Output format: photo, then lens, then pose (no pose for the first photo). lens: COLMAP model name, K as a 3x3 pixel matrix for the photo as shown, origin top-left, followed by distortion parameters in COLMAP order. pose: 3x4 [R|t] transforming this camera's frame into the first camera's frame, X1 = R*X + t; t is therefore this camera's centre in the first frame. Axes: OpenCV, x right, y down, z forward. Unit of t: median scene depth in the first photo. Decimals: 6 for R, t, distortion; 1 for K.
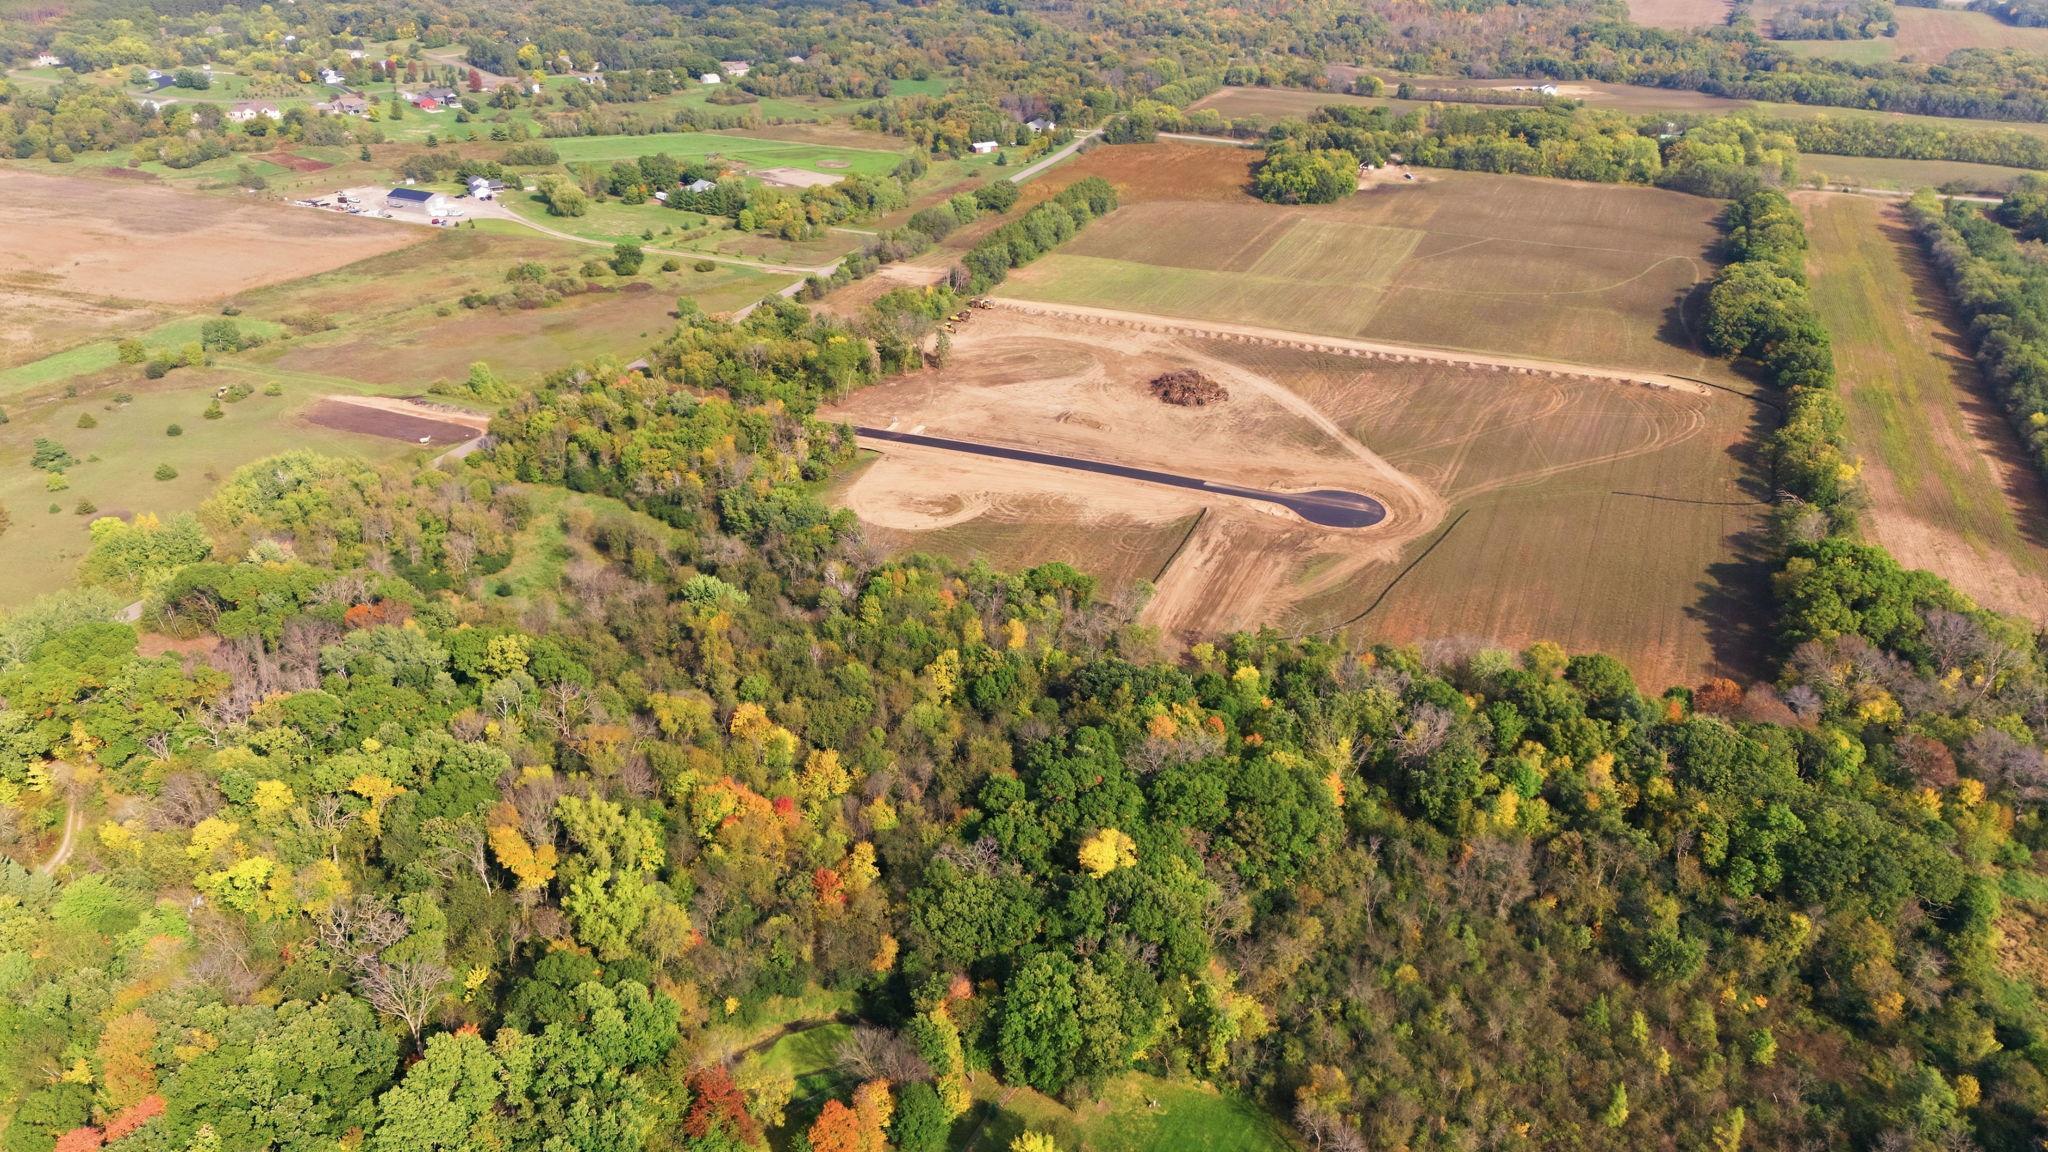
lens RADIAL K [[1508.3, 0, 1017.2], [0, 1508.3, 560.4], [0, 0, 1]] dist [0.082707, -0.076789]
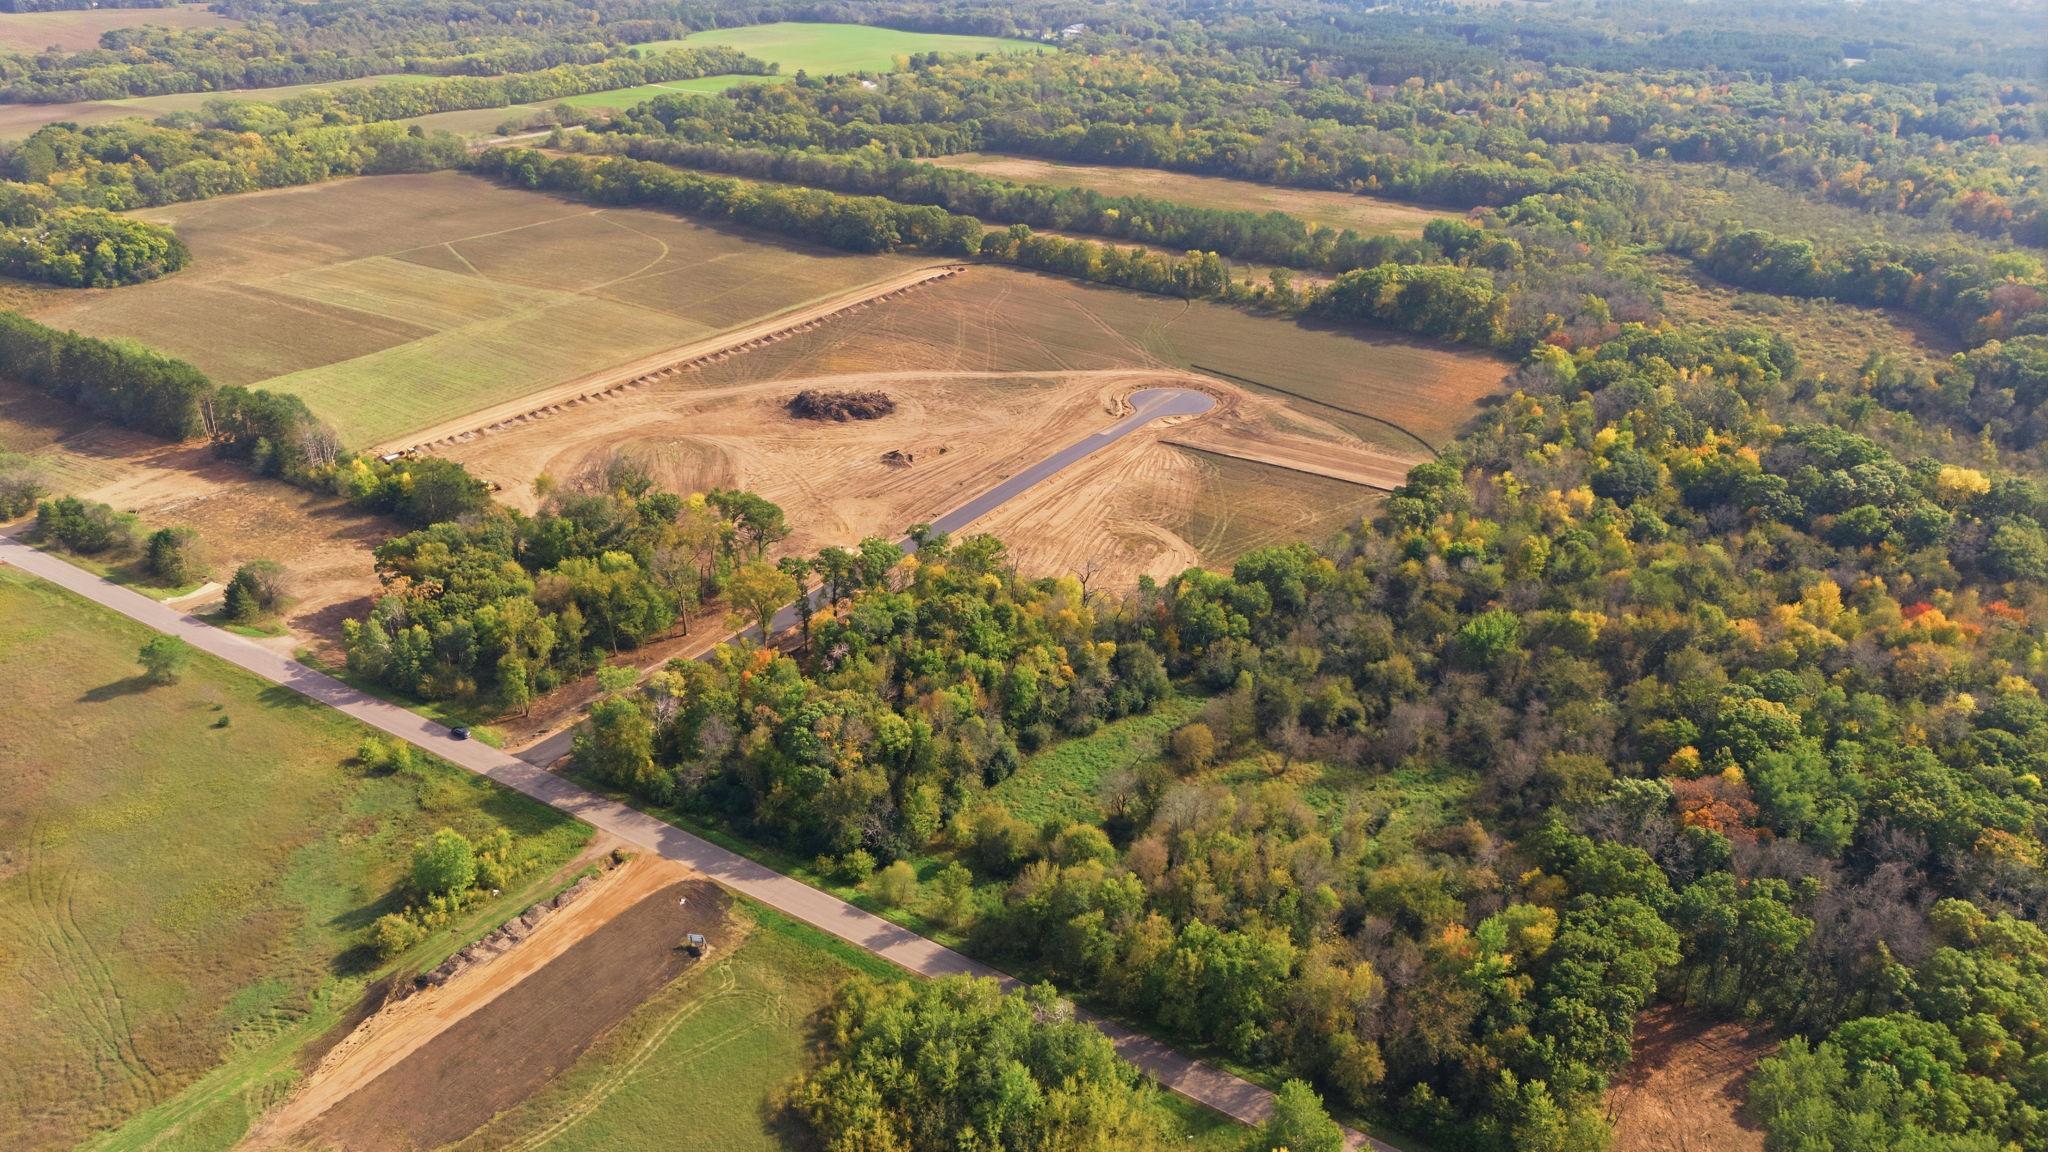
lens RADIAL K [[1503.7, 0, 1018.8], [0, 1503.7, 574.4], [0, 0, 1]] dist [0.072339, -0.073996]
pose [[0.188765, -0.424369, 0.885595, -0.746834], [0.415853, 0.851502, 0.319393, -0.291846], [-0.889626, 0.307987, 0.337209, 0.710534]]
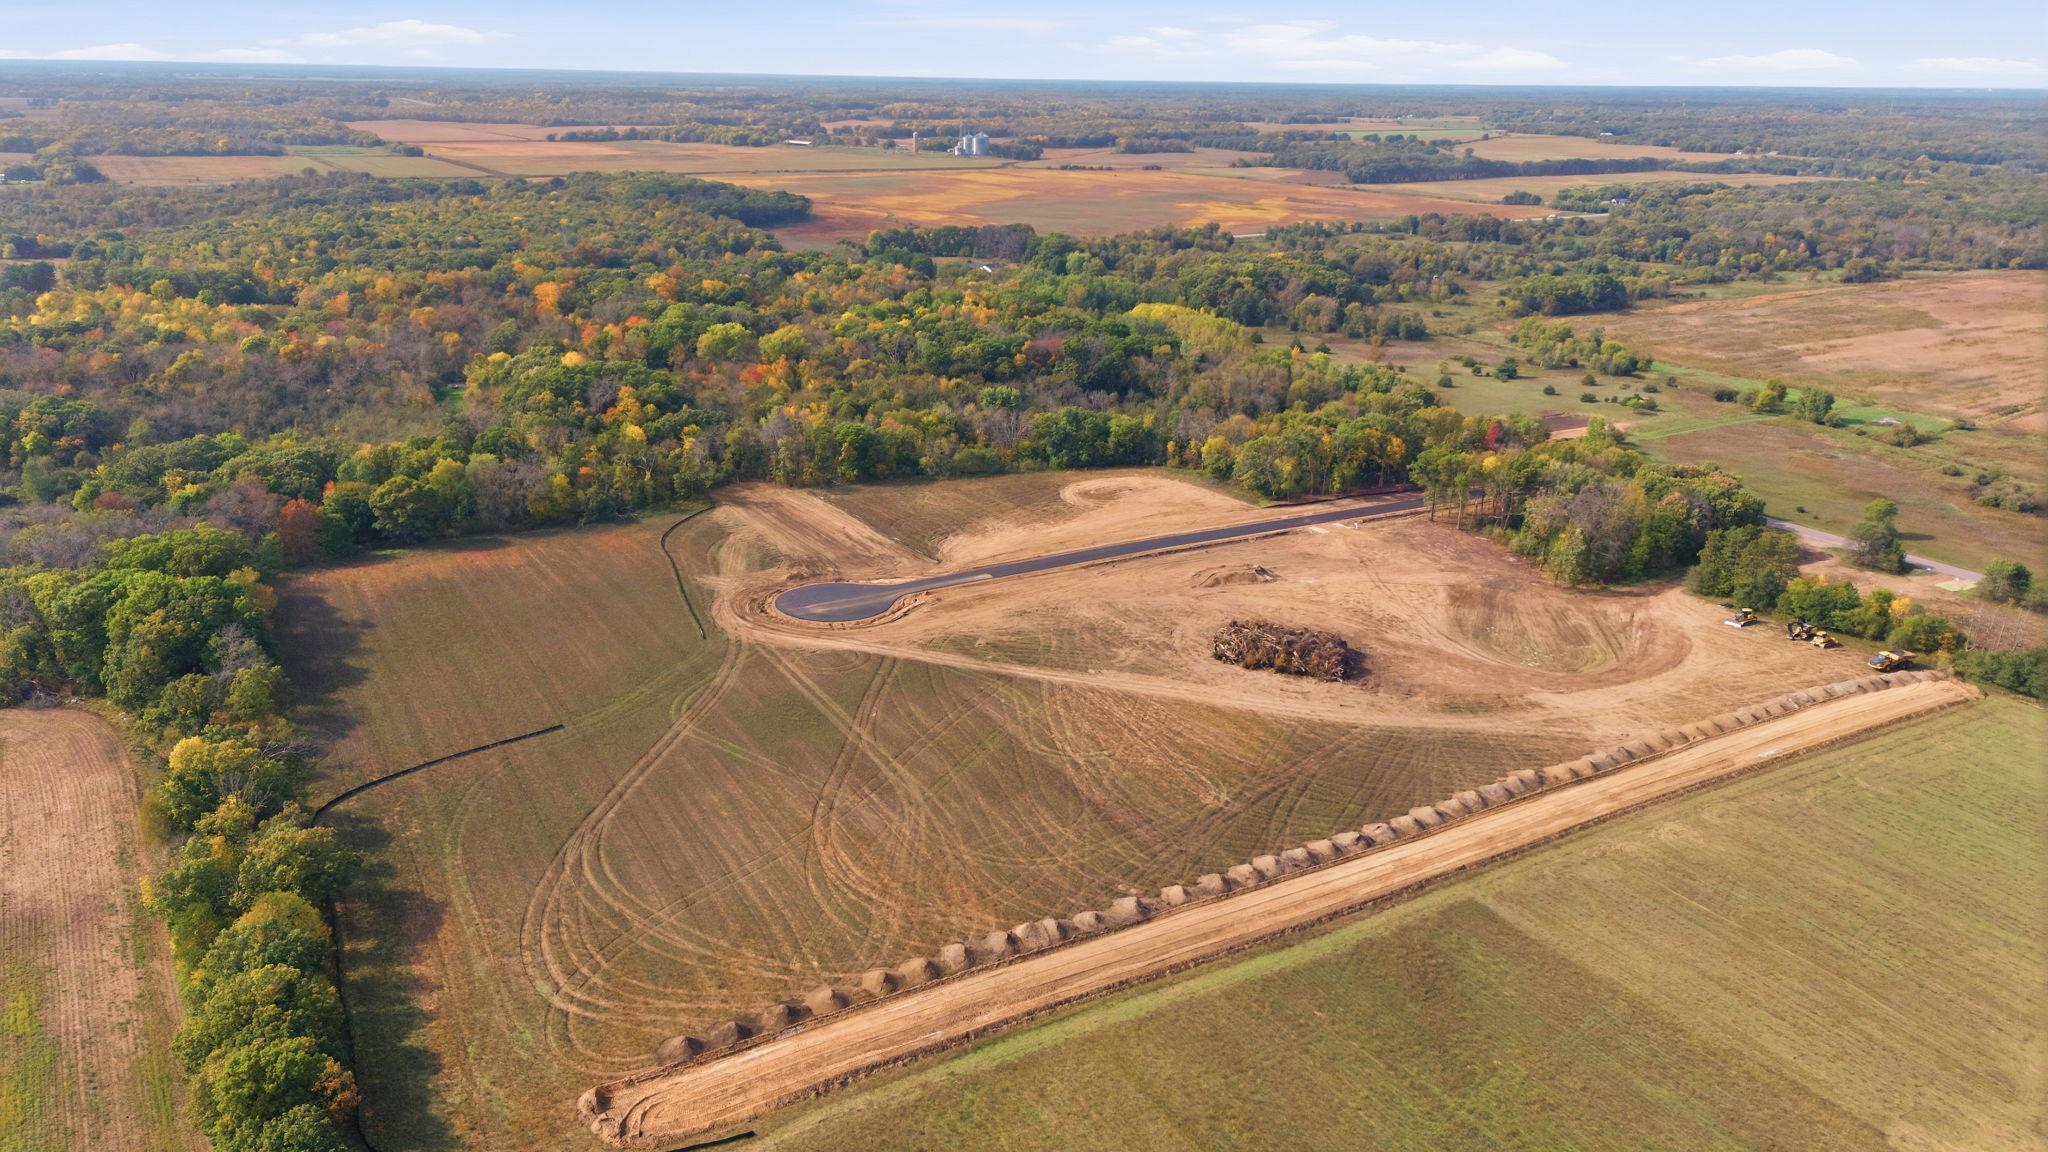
lens RADIAL K [[1503.7, 0, 1018.8], [0, 1503.7, 574.4], [0, 0, 1]] dist [0.072339, -0.073996]
pose [[-0.596891, 0.227839, -0.769292, 0.691980], [-0.374899, 0.768516, 0.518492, -0.446927], [0.709346, 0.597890, -0.373304, 1.242314]]
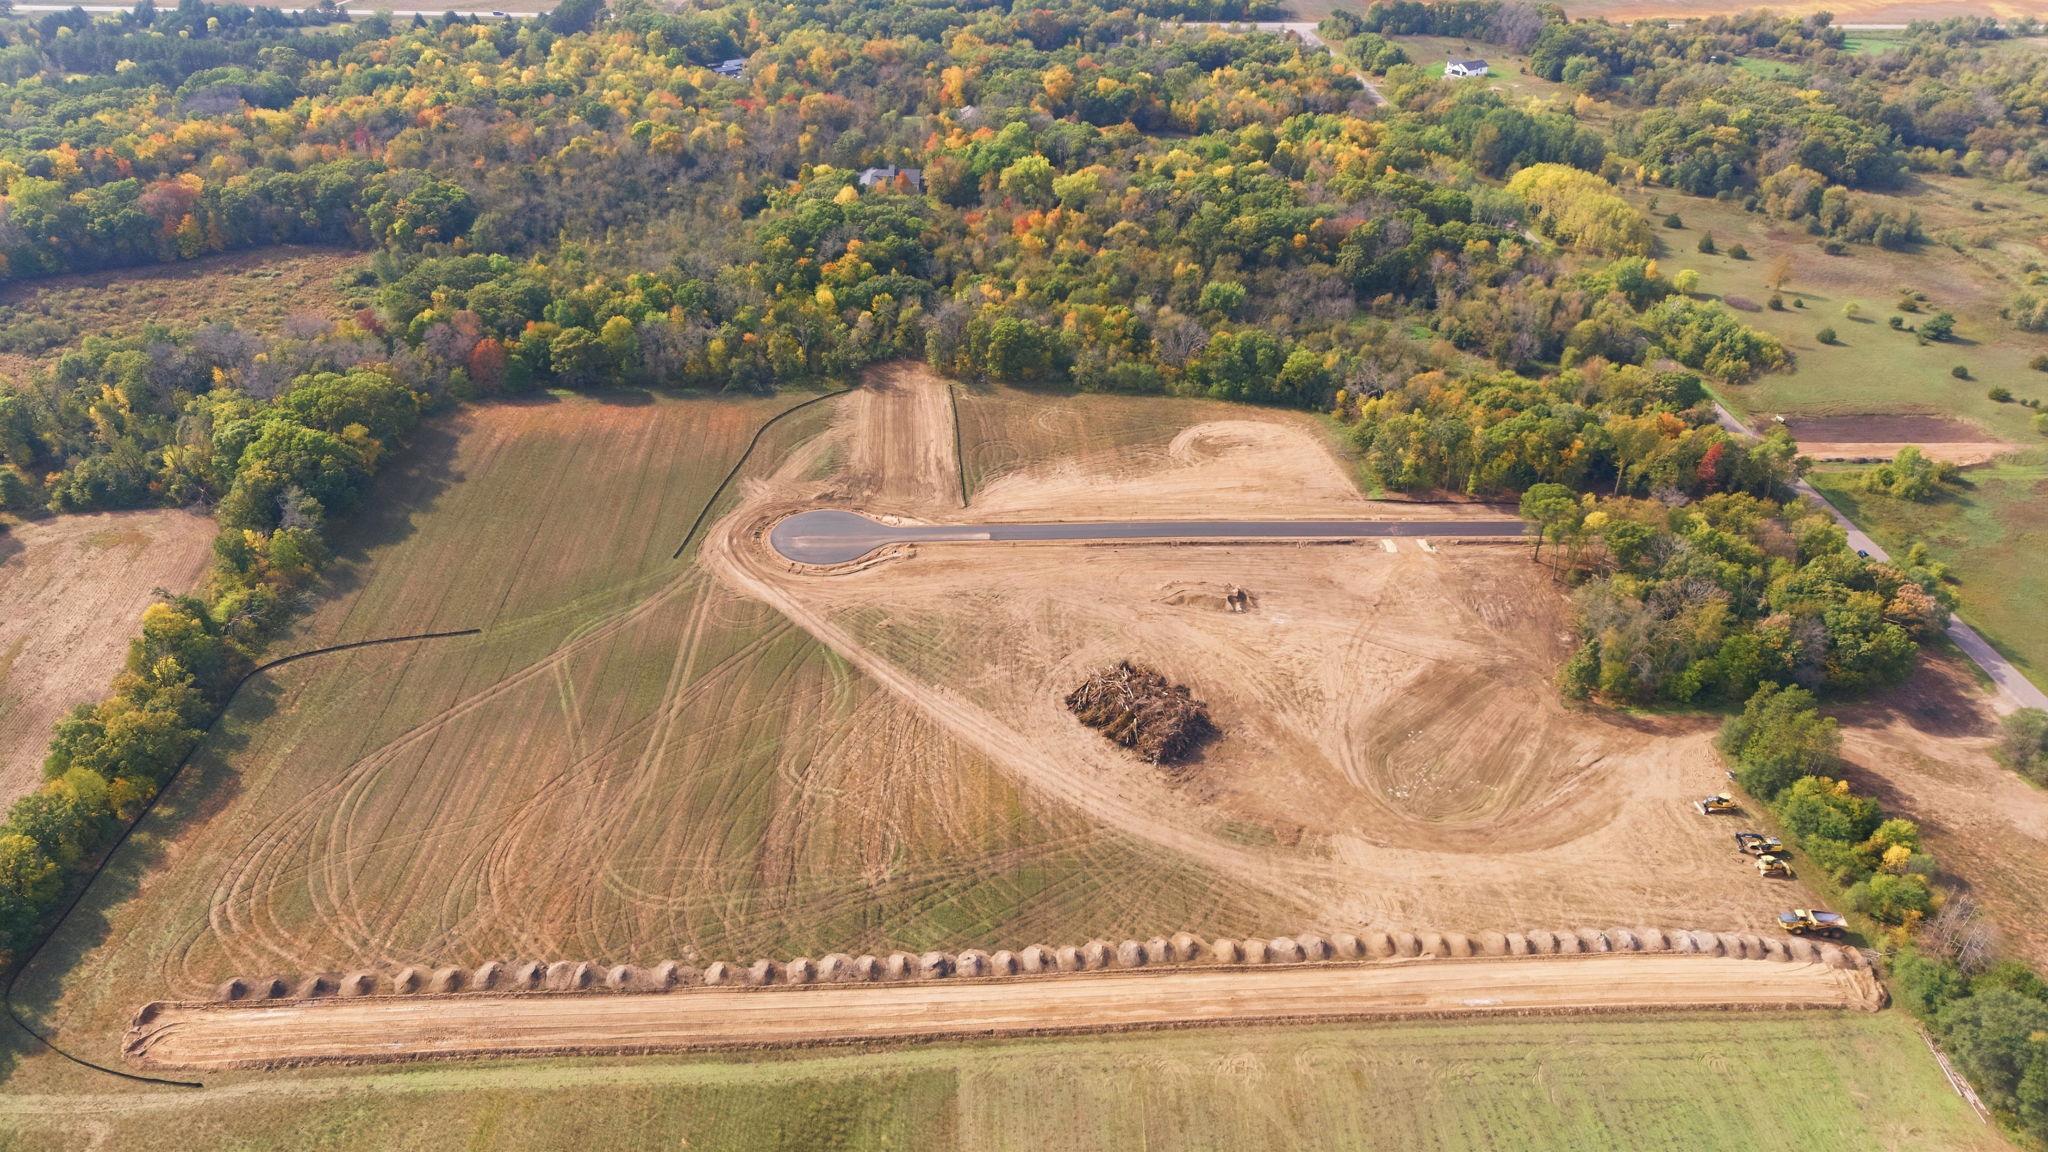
lens RADIAL K [[1503.7, 0, 1018.8], [0, 1503.7, 574.4], [0, 0, 1]] dist [0.072339, -0.073996]
pose [[-0.896379, 0.195130, -0.398032, 0.417355], [-0.228842, 0.565315, 0.792496, -0.656134], [0.379653, 0.801463, -0.462082, 1.330273]]
